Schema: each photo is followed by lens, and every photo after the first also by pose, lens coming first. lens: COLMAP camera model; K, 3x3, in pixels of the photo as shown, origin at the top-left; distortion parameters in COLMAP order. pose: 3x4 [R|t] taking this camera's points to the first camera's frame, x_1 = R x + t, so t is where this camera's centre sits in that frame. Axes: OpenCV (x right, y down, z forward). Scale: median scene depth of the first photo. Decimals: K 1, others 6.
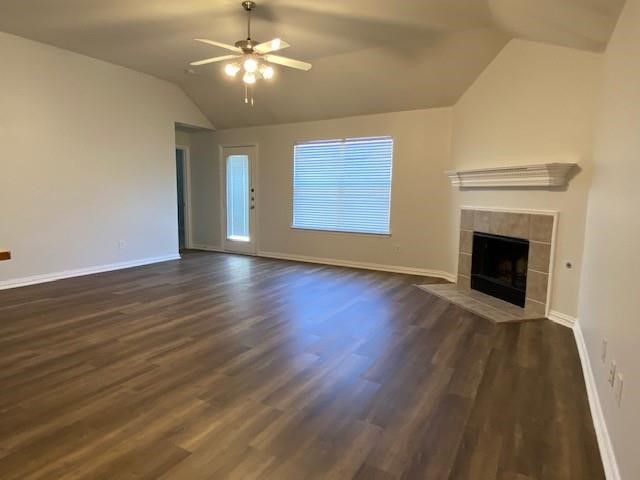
lens RADIAL K [[384.9, 0, 320.8], [0, 384.9, 236.7], [0, 0, 1]] dist [0.036762, -0.000003]
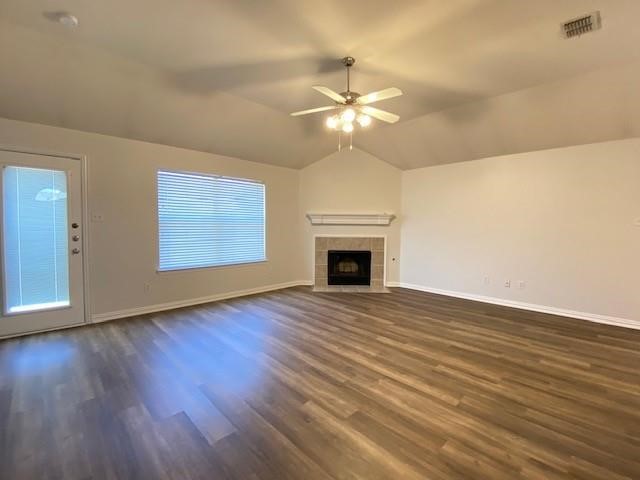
lens RADIAL K [[288.9, 0, 315.1], [0, 288.9, 239.5], [0, 0, 1]] dist [0.001748, -0.001323]
pose [[0.269957, -0.064666, 0.960698, -0.938712], [0.101214, 0.994120, 0.038474, -0.131354], [-0.957538, 0.086850, 0.274915, 0.840528]]
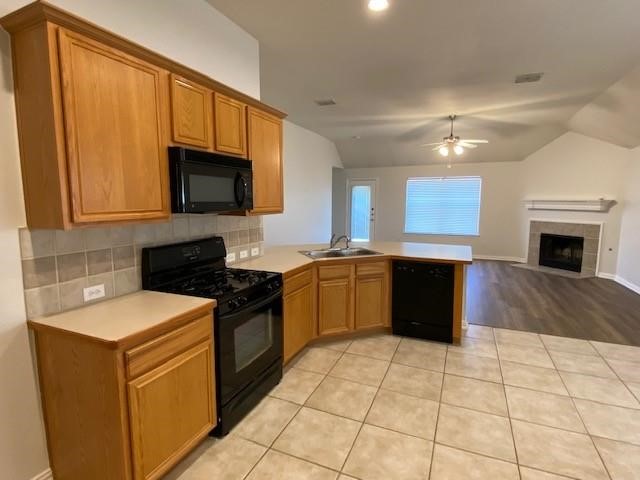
lens RADIAL K [[340.4, 0, 322.6], [0, 340.4, 238.8], [0, 0, 1]] dist [0.021863, -0.017058]
pose [[0.992289, -0.025136, 0.121374, -0.937570], [0.024892, 0.999684, 0.003523, -0.022071], [-0.121424, -0.000474, 0.992601, -0.521469]]
